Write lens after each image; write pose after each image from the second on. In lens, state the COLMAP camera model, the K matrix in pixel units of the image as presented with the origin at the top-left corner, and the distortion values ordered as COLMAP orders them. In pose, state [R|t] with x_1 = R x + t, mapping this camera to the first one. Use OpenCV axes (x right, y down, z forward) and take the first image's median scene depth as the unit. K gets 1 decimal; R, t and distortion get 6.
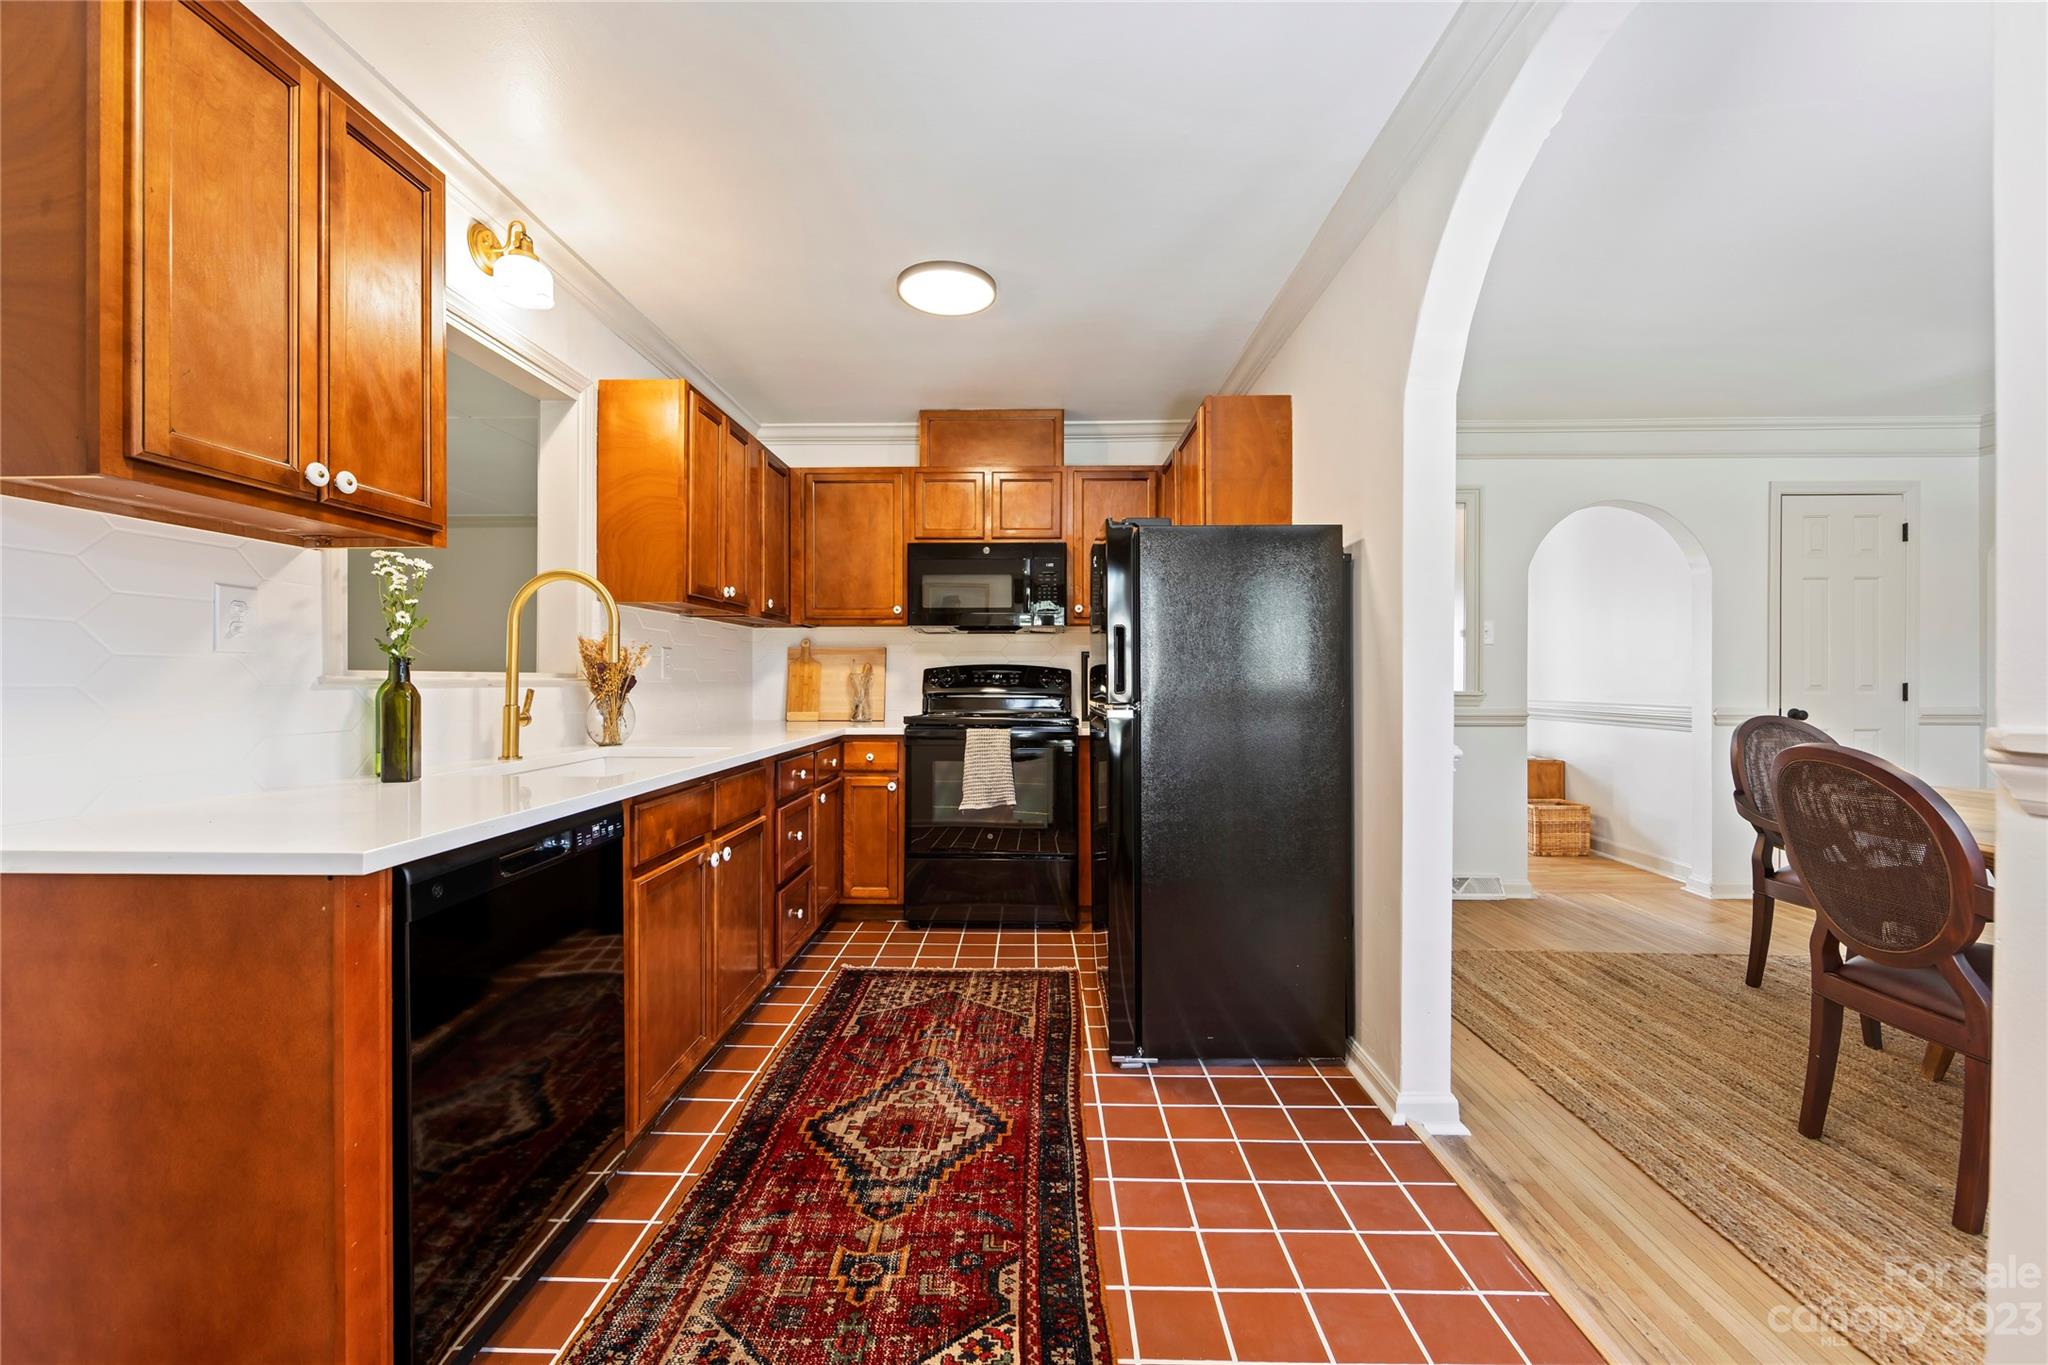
lens RADIAL K [[815.8, 0, 1010.5], [0, 815.8, 687.8], [0, 0, 1]] dist [0.000239, -0.001801]
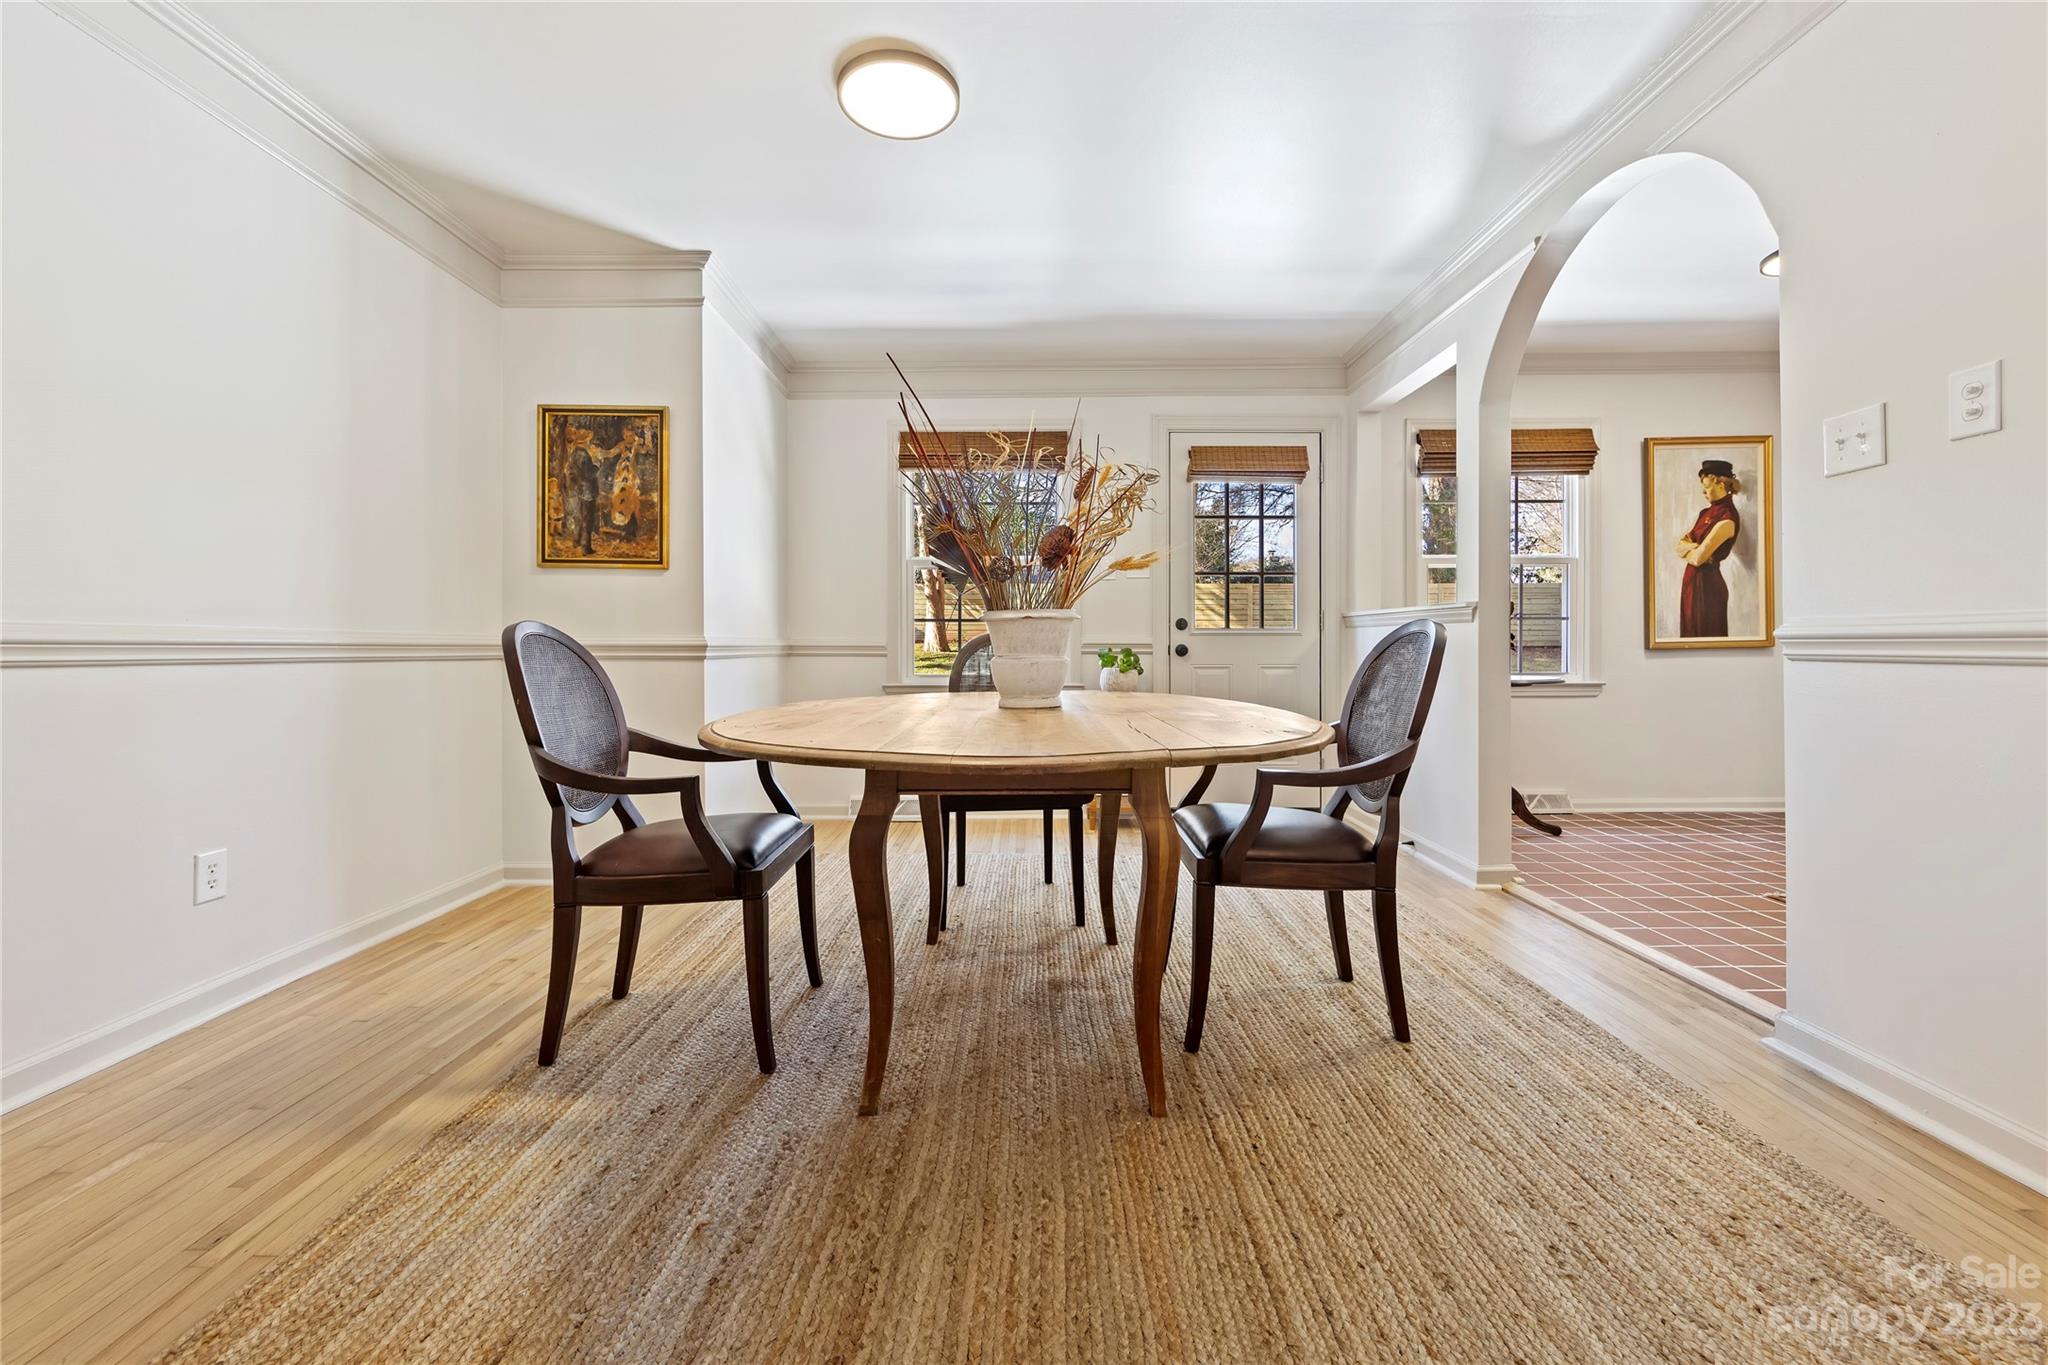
lens RADIAL K [[815.8, 0, 1025.5], [0, 815.8, 647.2], [0, 0, 1]] dist [0.000239, -0.001801]
pose [[-0.999680, 0.004702, -0.024864, 0.989957], [0.004346, 0.999888, 0.014339, 0.056293], [0.024928, 0.014226, -0.999588, 1.323979]]
